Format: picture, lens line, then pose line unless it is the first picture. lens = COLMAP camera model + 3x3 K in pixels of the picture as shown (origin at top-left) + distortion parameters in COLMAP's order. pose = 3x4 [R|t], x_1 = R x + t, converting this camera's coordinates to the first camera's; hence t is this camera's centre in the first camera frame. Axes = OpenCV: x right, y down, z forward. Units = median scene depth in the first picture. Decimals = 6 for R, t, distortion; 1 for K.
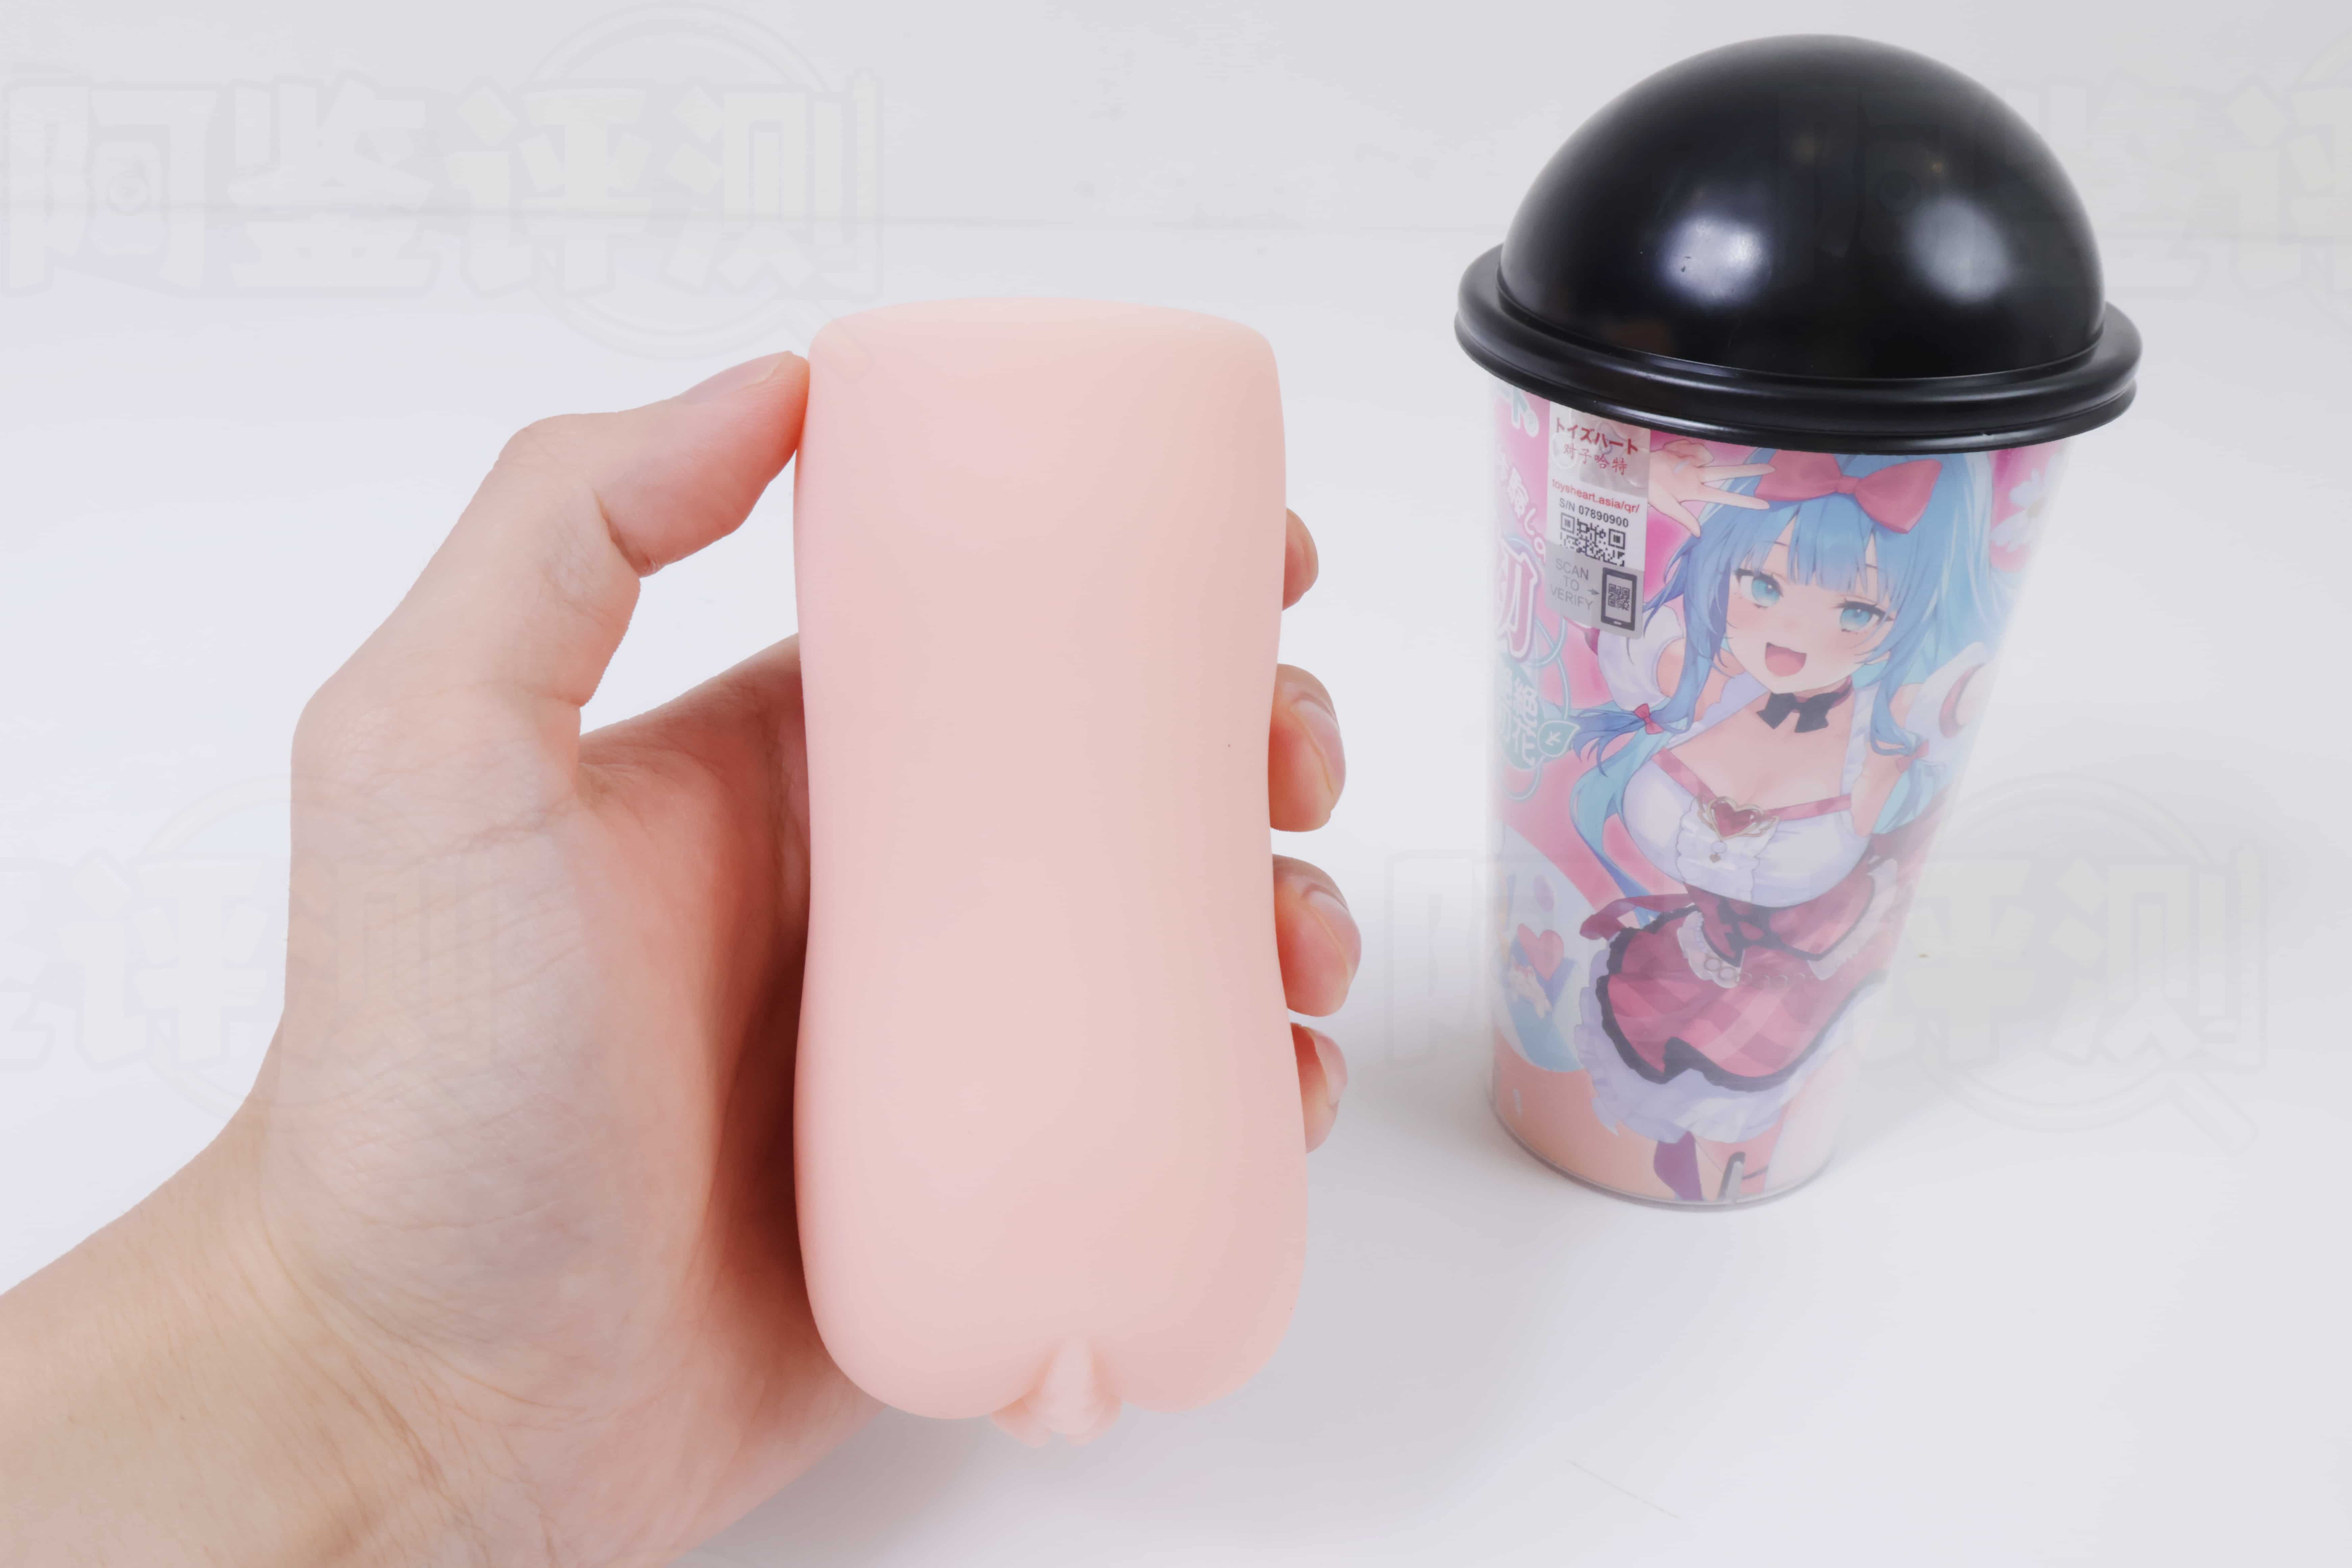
lens RADIAL K [[2134.7, 0, 1173.9], [0, 2134.7, 776.6], [0, 0, 1]] dist [0.003748, -0.001521]
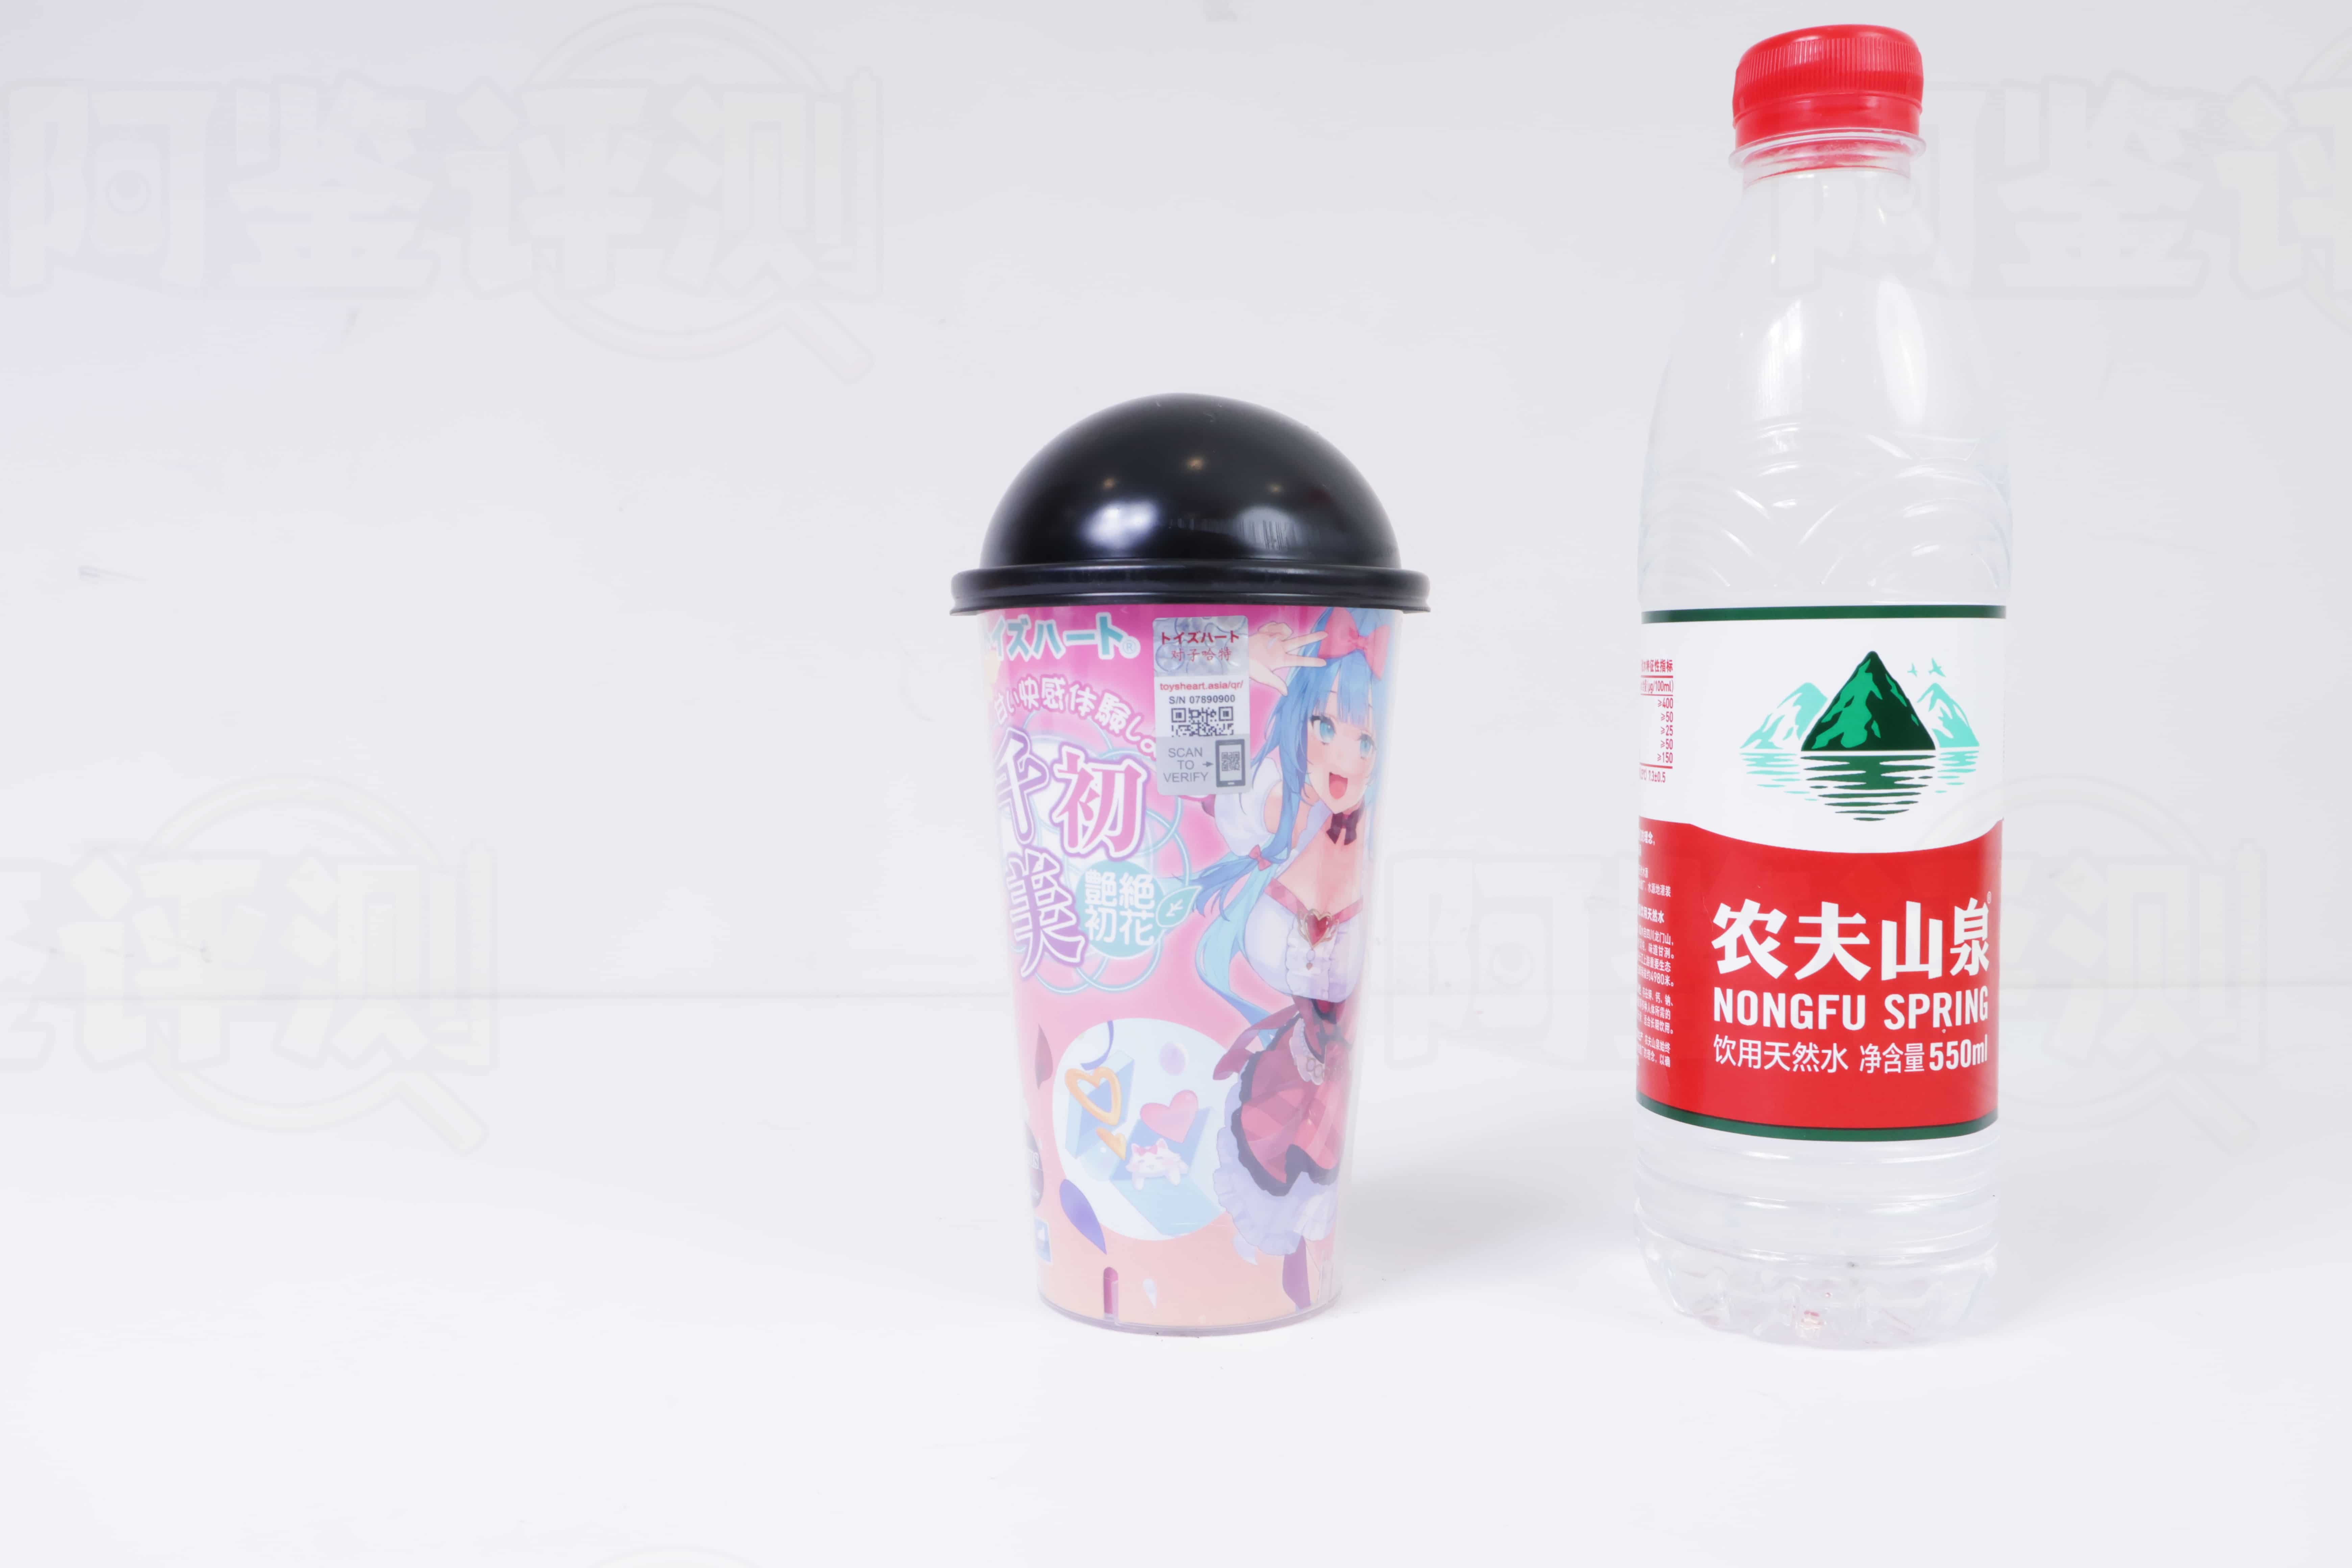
lens RADIAL K [[2145.6, 0, 1173.3], [0, 2145.6, 790.6], [0, 0, 1]] dist [0.002760, -0.003037]
pose [[0.608903, -0.073073, 0.789872, -0.831267], [0.387312, 0.896373, -0.215649, 0.196454], [-0.692262, 0.437236, 0.574106, 0.282680]]
